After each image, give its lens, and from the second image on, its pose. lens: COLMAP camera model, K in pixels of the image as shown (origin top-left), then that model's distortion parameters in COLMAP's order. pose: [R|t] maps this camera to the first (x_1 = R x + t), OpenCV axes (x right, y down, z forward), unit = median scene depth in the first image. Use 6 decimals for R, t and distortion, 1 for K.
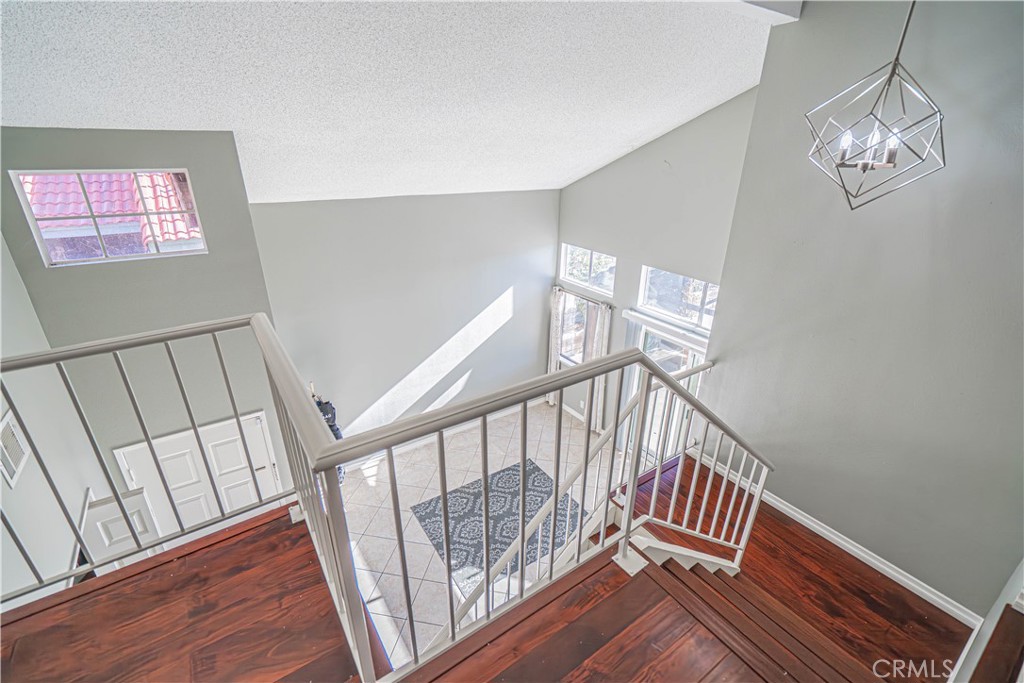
lens RADIAL K [[455.2, 0, 518.1], [0, 455.2, 342.9], [0, 0, 1]] dist [0.000870, 0.000137]
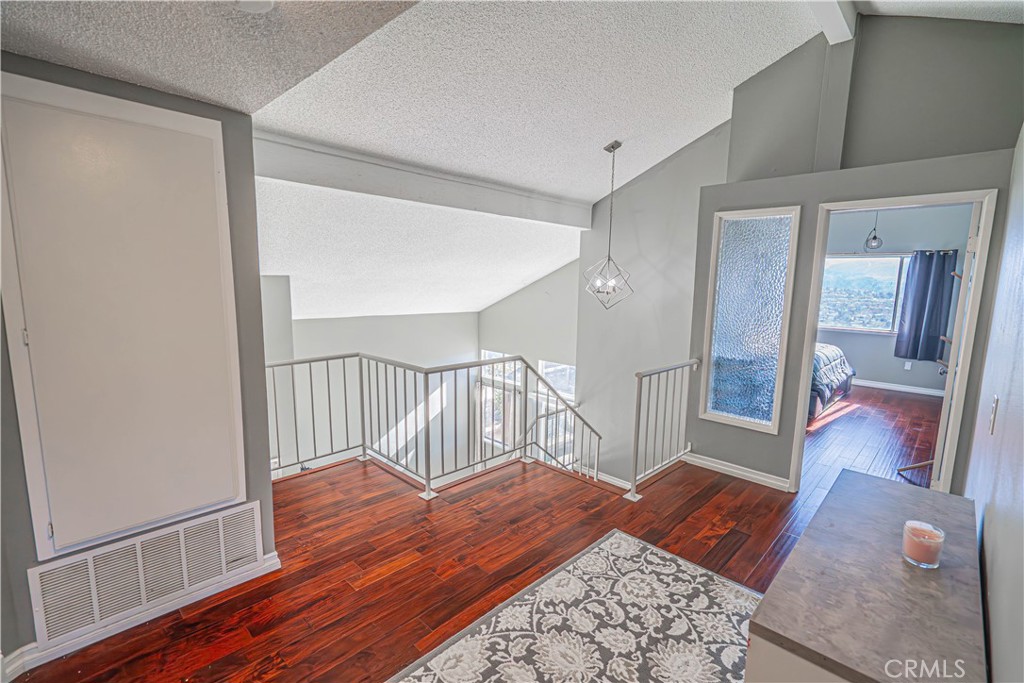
lens RADIAL K [[457.5, 0, 516.7], [0, 457.5, 343.3], [0, 0, 1]] dist [-0.001244, 0.000141]
pose [[0.982491, -0.024792, 0.184651, -0.057932], [0.073965, 0.961560, -0.264447, 0.148090], [-0.170997, 0.273474, 0.946558, -0.354065]]
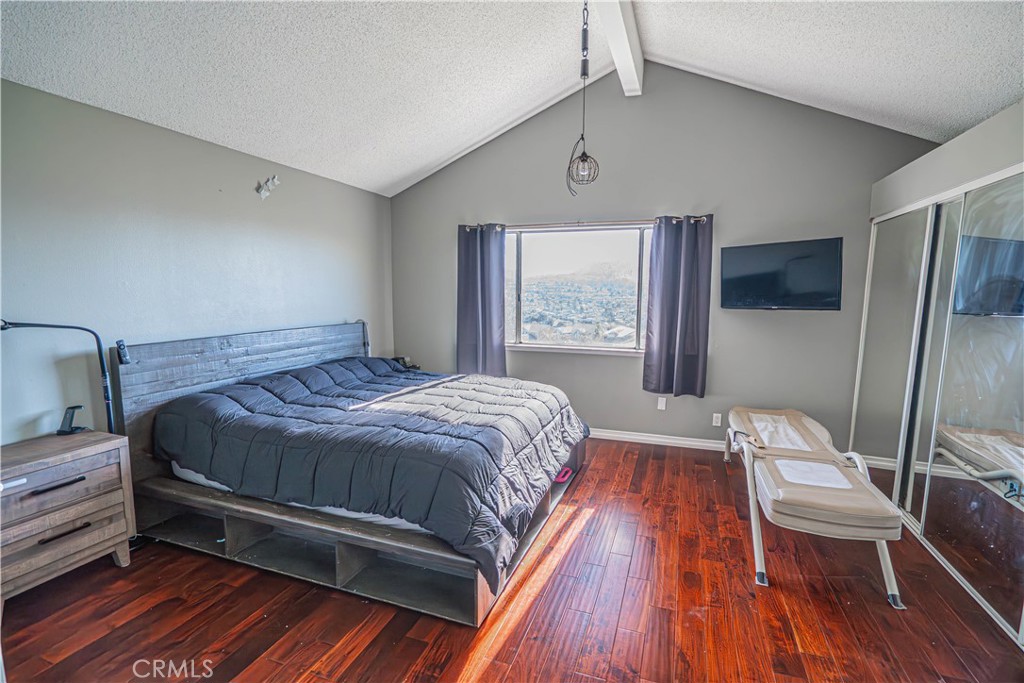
lens RADIAL K [[462.8, 0, 511.4], [0, 462.8, 350.5], [0, 0, 1]] dist [-0.001523, 0.000404]
pose [[0.824292, -0.098487, 0.557533, 0.513886], [0.246395, 0.949010, -0.196646, -0.018710], [-0.509737, 0.299467, 0.806528, 0.079505]]
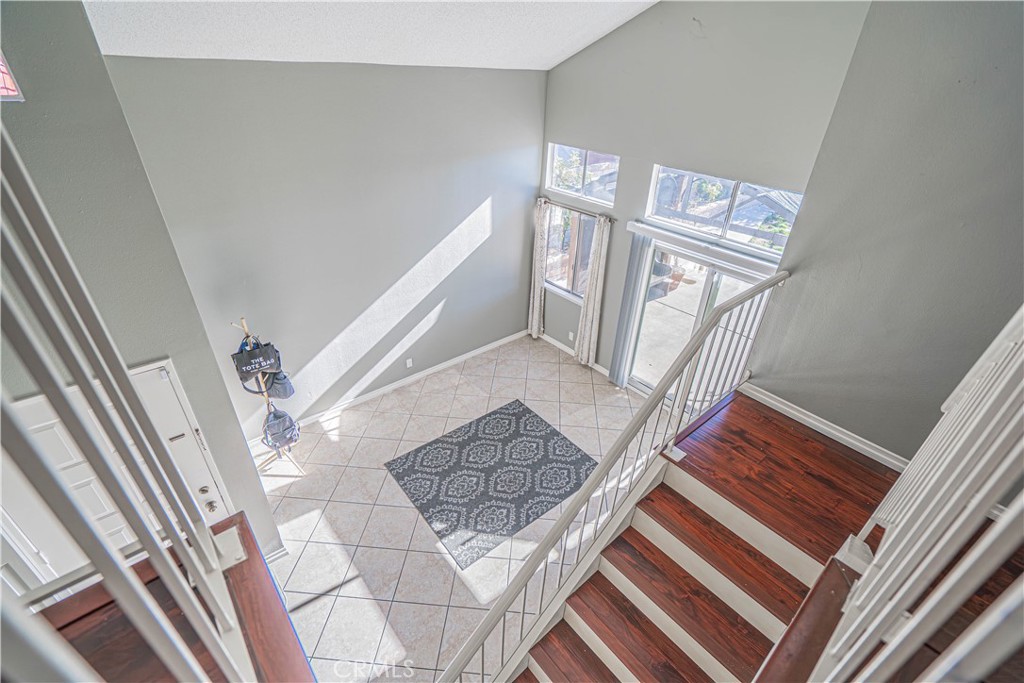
lens RADIAL K [[457.5, 0, 516.7], [0, 457.5, 343.3], [0, 0, 1]] dist [-0.001244, 0.000141]
pose [[0.995219, -0.036801, 0.090472, -0.055198], [0.023659, 0.989547, 0.142260, 0.023695], [-0.094762, -0.139439, 0.985686, 0.158146]]
